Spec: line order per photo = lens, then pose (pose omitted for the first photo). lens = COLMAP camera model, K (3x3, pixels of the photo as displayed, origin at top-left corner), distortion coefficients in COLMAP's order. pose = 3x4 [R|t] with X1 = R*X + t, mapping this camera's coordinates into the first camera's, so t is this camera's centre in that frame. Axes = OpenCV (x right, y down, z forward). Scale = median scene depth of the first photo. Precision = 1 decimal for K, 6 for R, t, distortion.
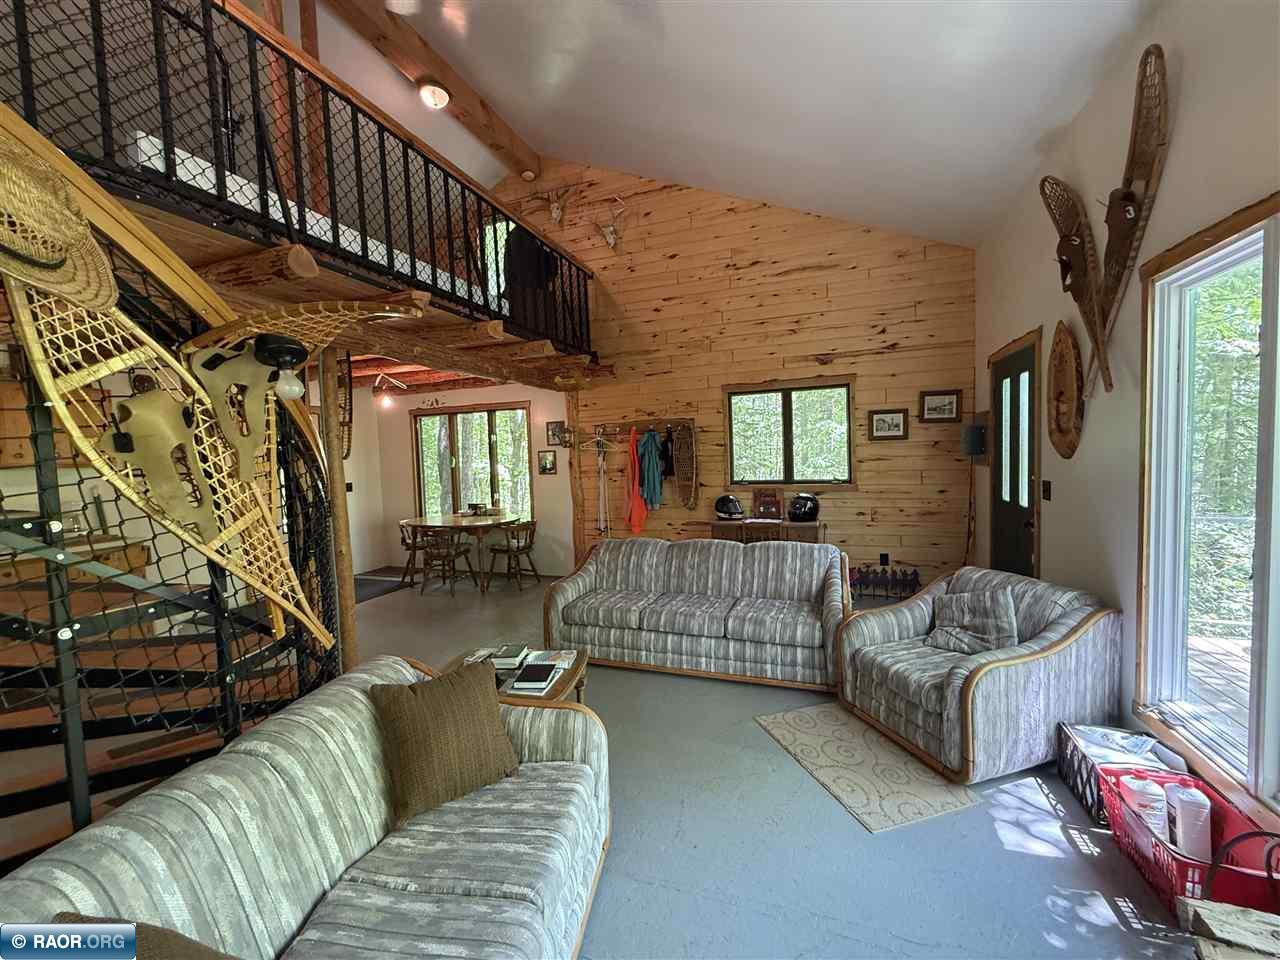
lens RADIAL K [[510.6, 0, 636.3], [0, 510.6, 479.8], [0, 0, 1]] dist [-0.000791, -0.000064]
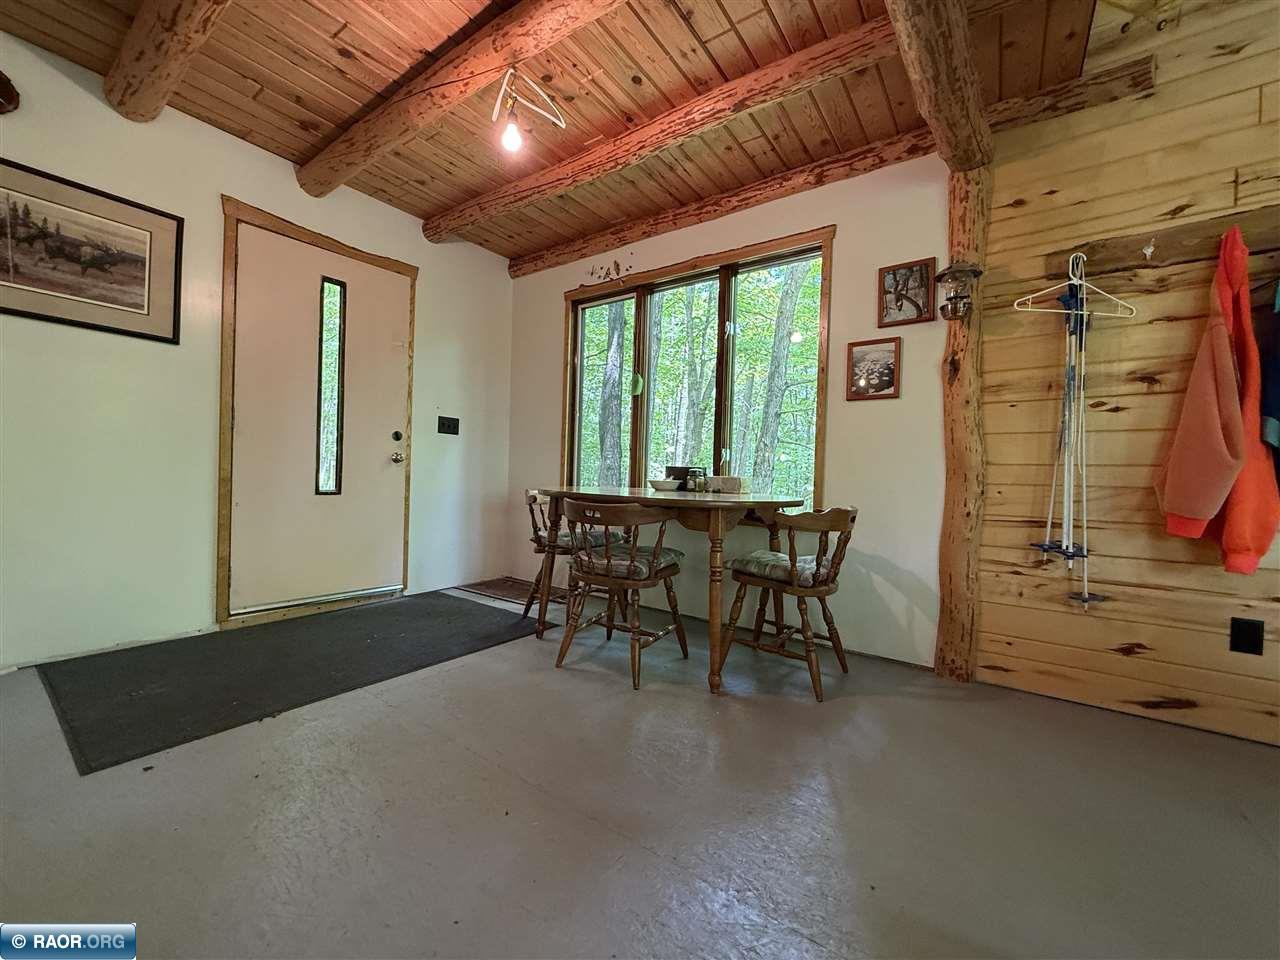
lens RADIAL K [[510.6, 0, 641.8], [0, 510.6, 468.4], [0, 0, 1]] dist [-0.000791, -0.000064]
pose [[0.965406, 0.060163, -0.253715, -0.245236], [-0.074152, 0.996189, -0.045927, 0.076973], [0.249985, 0.063152, 0.966188, 0.572219]]
